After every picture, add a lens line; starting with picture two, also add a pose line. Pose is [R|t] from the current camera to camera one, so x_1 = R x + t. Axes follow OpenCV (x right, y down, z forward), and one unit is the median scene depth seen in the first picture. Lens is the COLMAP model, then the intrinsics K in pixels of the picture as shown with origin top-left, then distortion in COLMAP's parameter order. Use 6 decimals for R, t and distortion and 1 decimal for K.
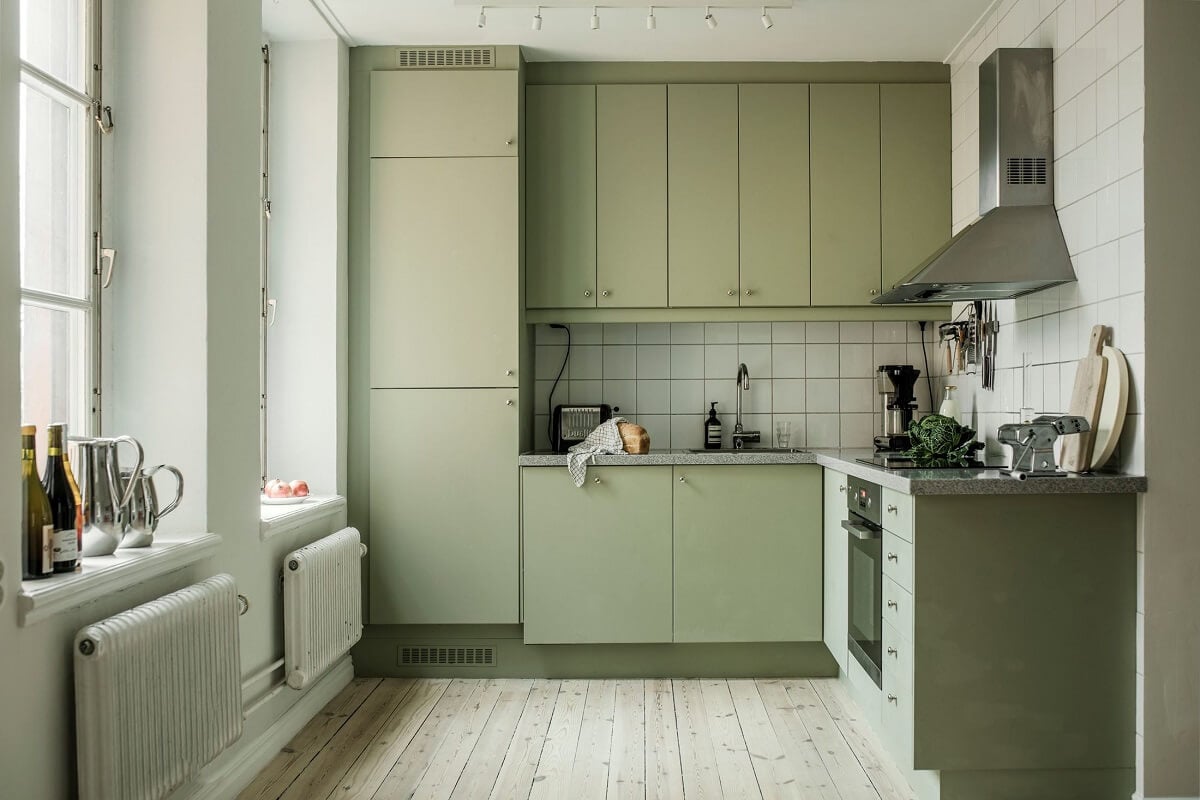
lens RADIAL K [[1168.2, 0, 600.0], [0, 1168.2, 400.0], [0, 0, 1]] dist [-0.046230, 0.067307]
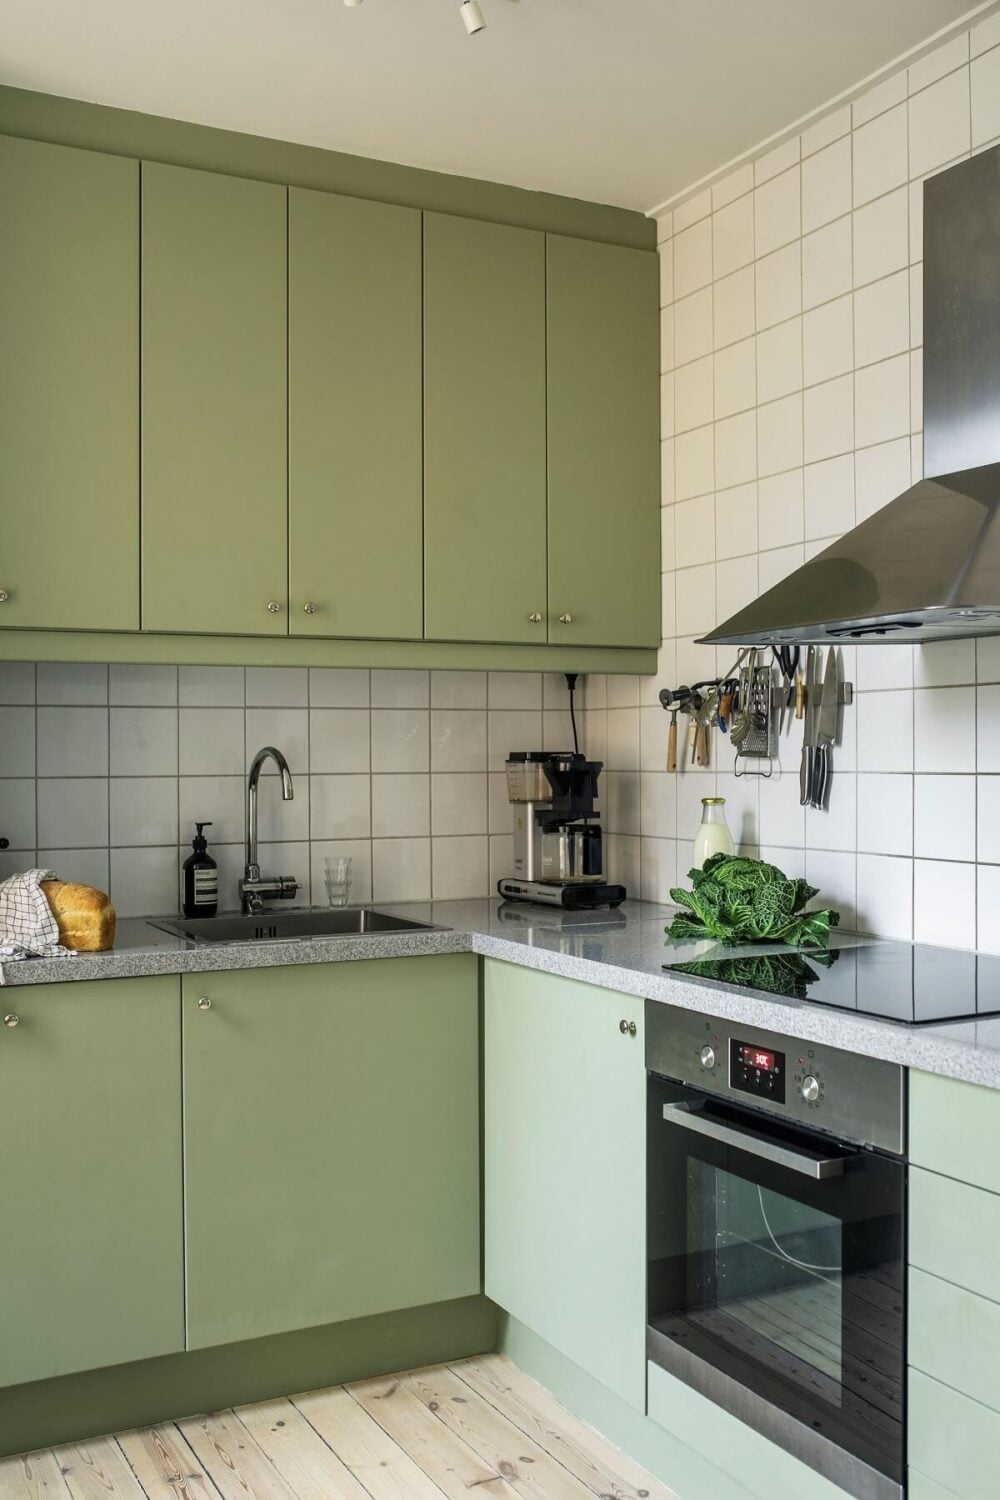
lens RADIAL K [[1392.3, 0, 492.5], [0, 1392.3, 760.0], [0, 0, 1]] dist [-0.034318, 0.023701]
pose [[0.856757, -0.007559, 0.515665, -0.113420], [0.001899, 0.999932, 0.011502, -0.034347], [-0.515717, -0.008875, 0.856713, 0.453601]]
